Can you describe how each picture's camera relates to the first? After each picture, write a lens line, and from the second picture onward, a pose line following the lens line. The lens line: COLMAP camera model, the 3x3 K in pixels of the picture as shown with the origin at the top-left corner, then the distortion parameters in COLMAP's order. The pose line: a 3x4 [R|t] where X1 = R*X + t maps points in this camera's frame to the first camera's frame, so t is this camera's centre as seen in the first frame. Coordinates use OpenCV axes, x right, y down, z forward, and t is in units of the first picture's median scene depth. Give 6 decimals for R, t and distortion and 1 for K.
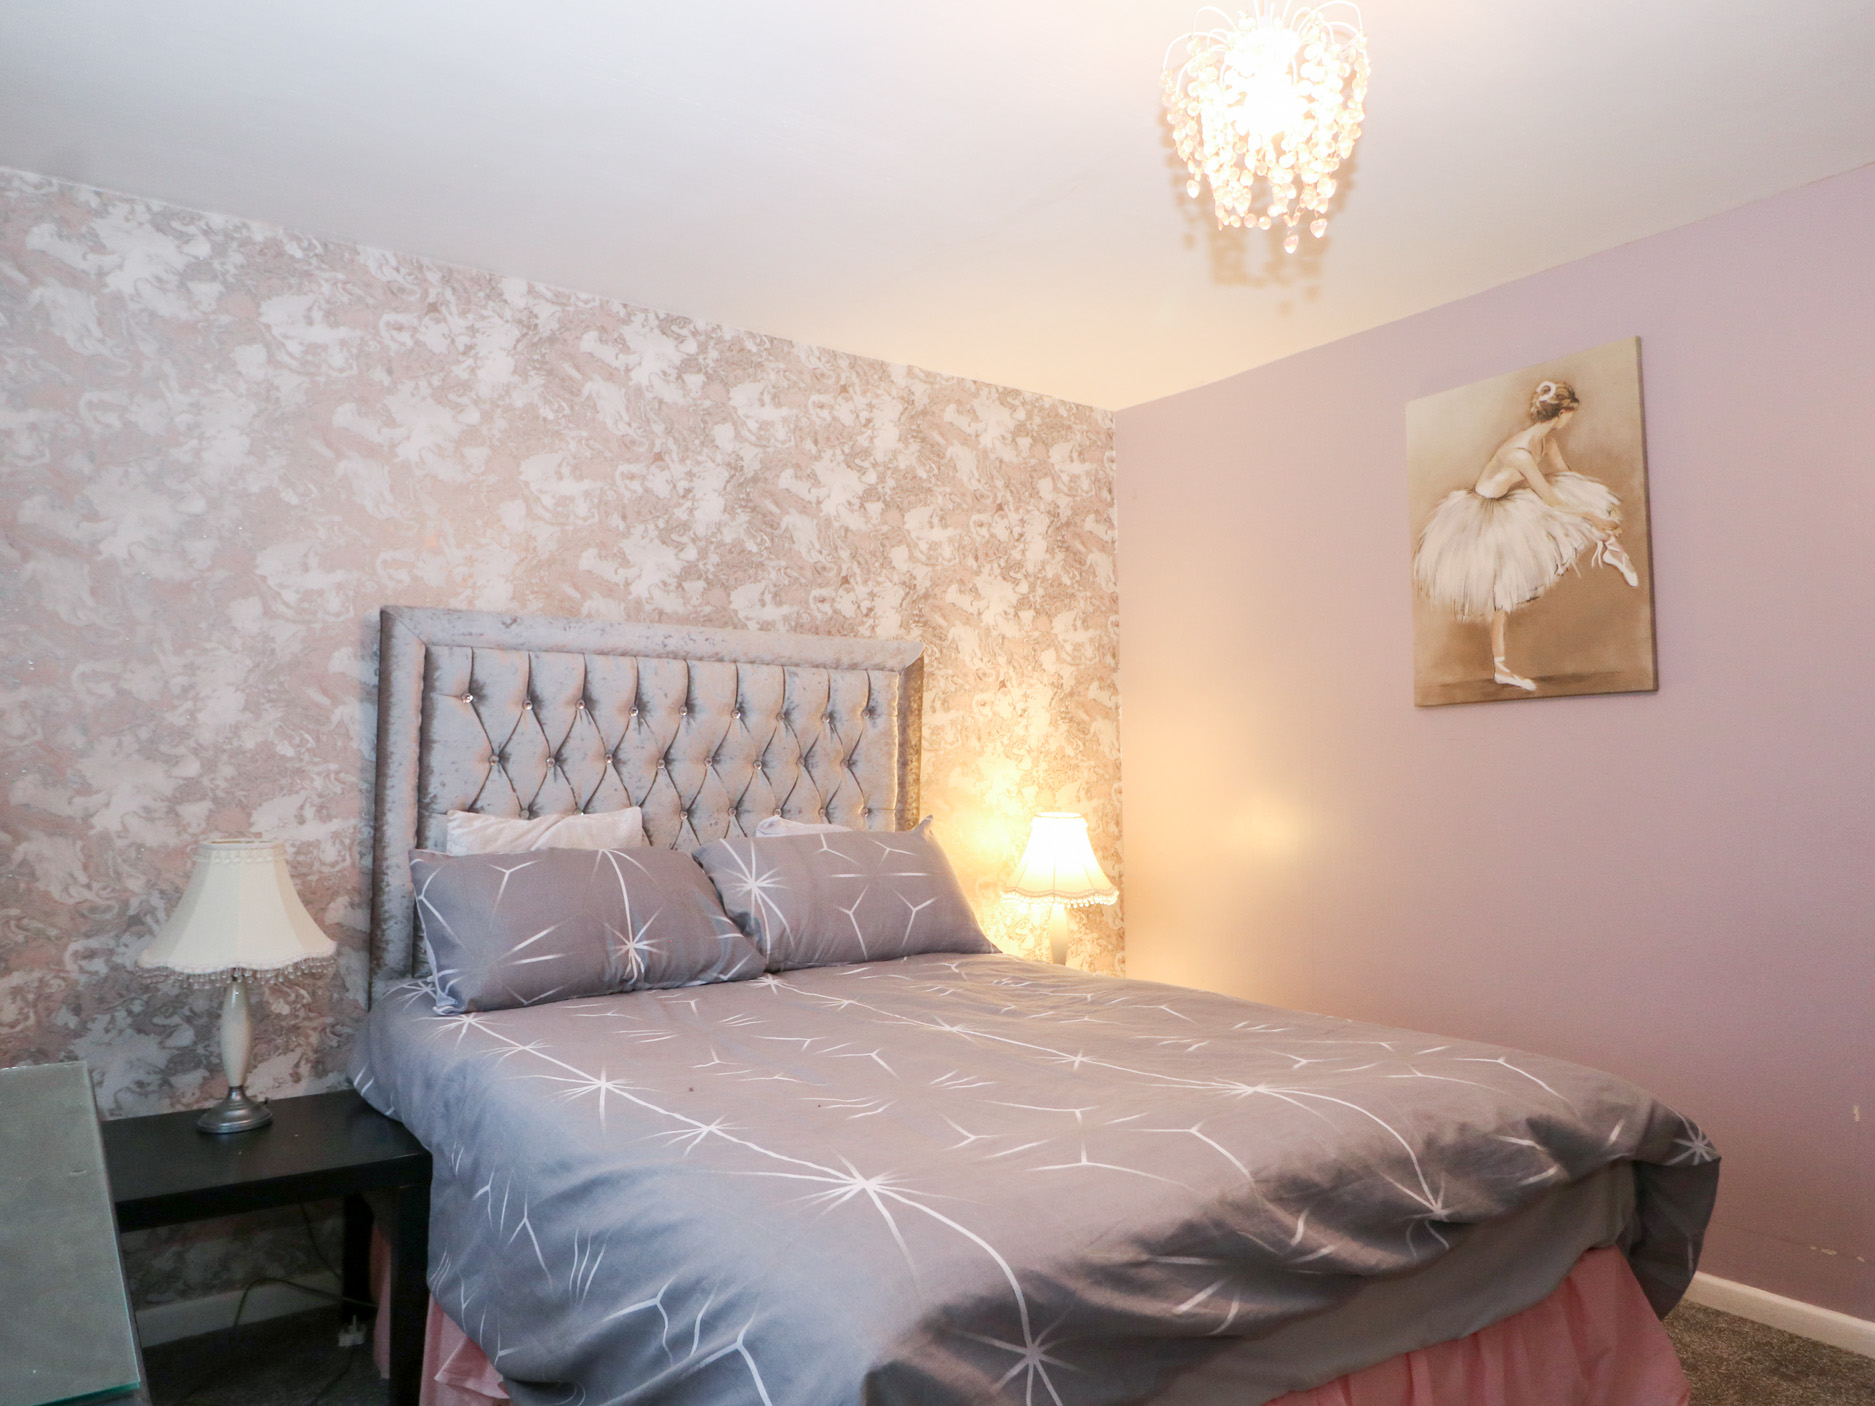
lens RADIAL K [[1256.5, 0, 937.5], [0, 1256.5, 703.0], [0, 0, 1]] dist [0.002025, -0.001735]
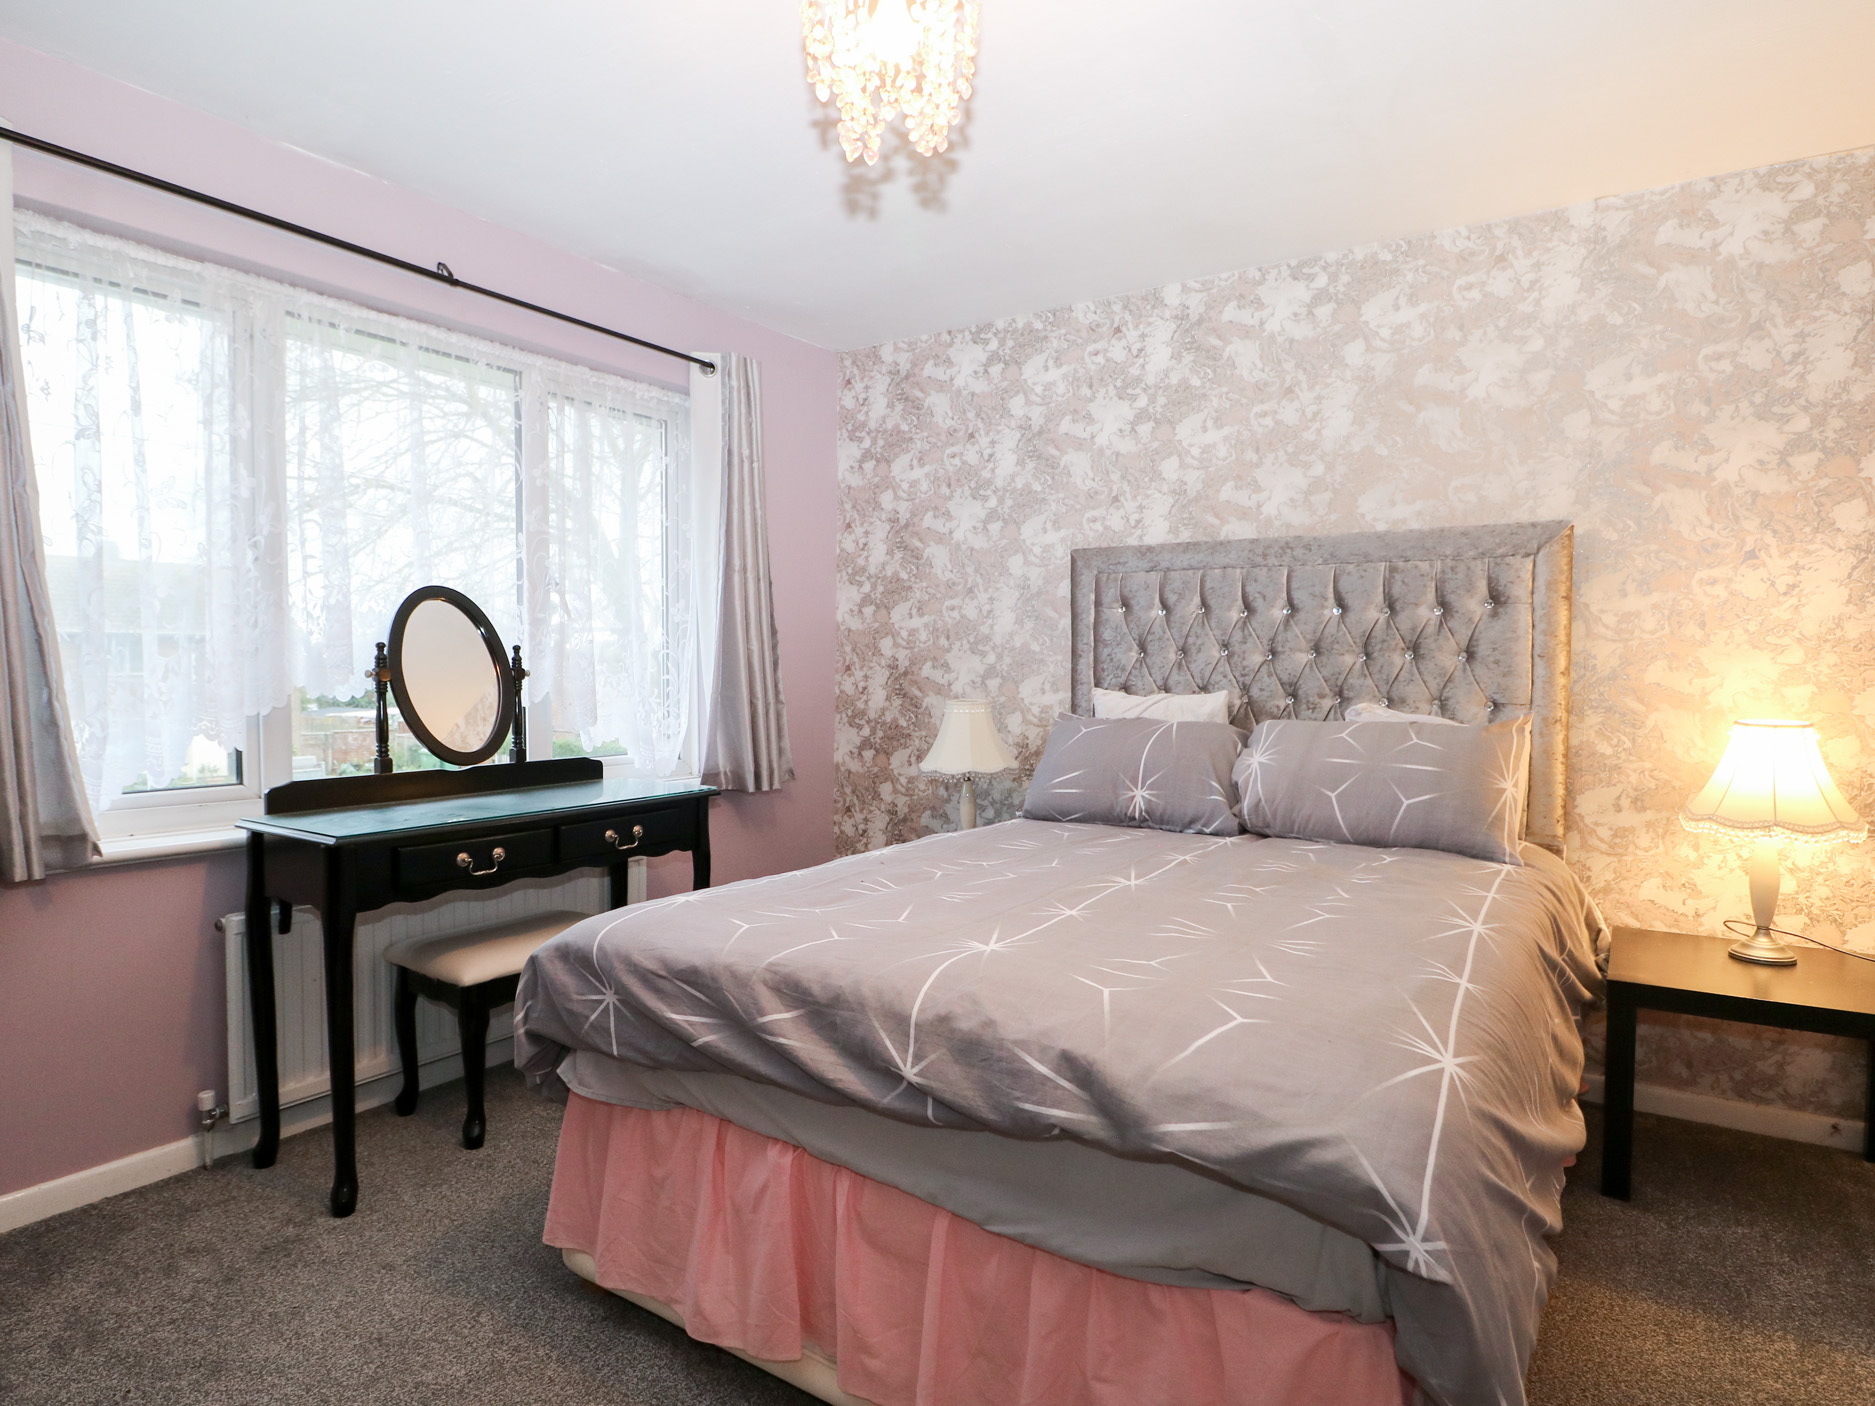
lens RADIAL K [[1031.5, 0, 937.5], [0, 1031.5, 703.0], [0, 0, 1]] dist [-0.011254, -0.002289]
pose [[0.365481, 0.038519, -0.930021, 0.647731], [0.042060, 0.997439, 0.057840, 0.026379], [0.929868, -0.060257, 0.362925, 0.397633]]
